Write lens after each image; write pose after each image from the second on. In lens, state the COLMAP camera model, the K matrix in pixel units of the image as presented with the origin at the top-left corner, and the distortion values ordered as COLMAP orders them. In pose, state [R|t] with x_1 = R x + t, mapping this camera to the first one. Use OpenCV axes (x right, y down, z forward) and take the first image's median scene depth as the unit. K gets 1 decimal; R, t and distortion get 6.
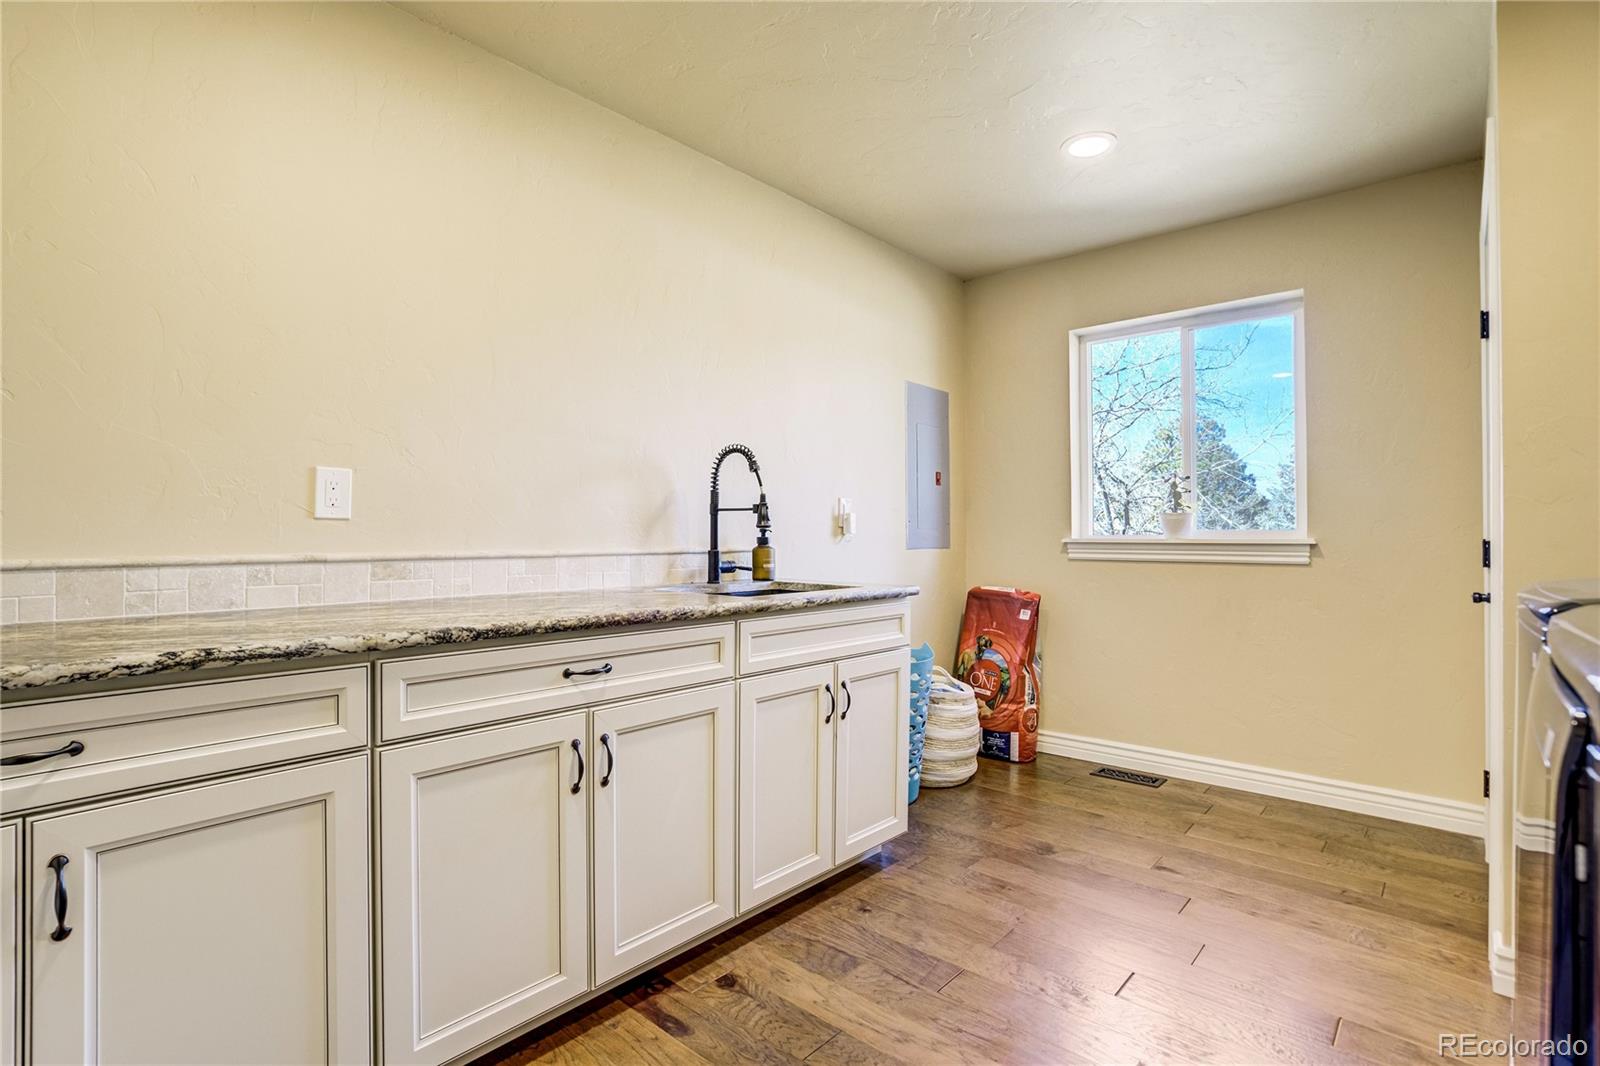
lens RADIAL K [[762.1, 0, 795.9], [0, 762.1, 550.7], [0, 0, 1]] dist [-0.034394, 0.019700]
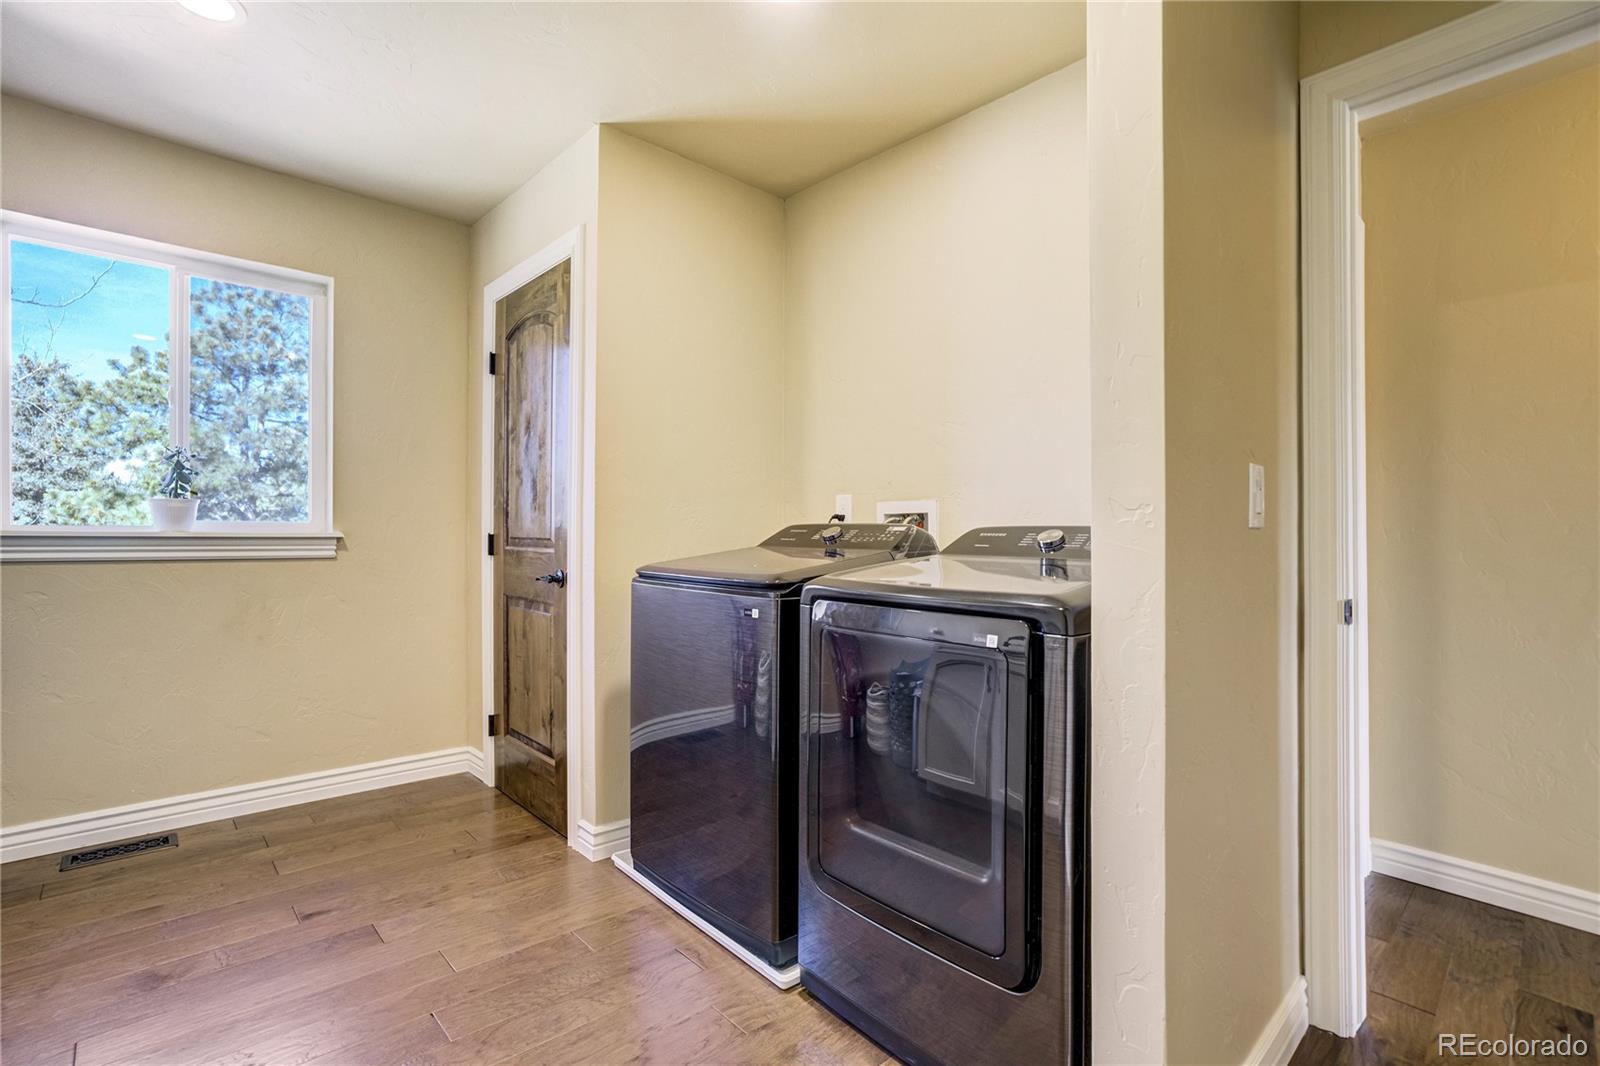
lens RADIAL K [[762.1, 0, 795.9], [0, 762.1, 550.7], [0, 0, 1]] dist [-0.034394, 0.019700]
pose [[0.118600, -0.025126, 0.992624, -0.236404], [0.013222, 0.999631, 0.023724, -0.006904], [-0.992854, 0.010310, 0.118889, 0.280530]]
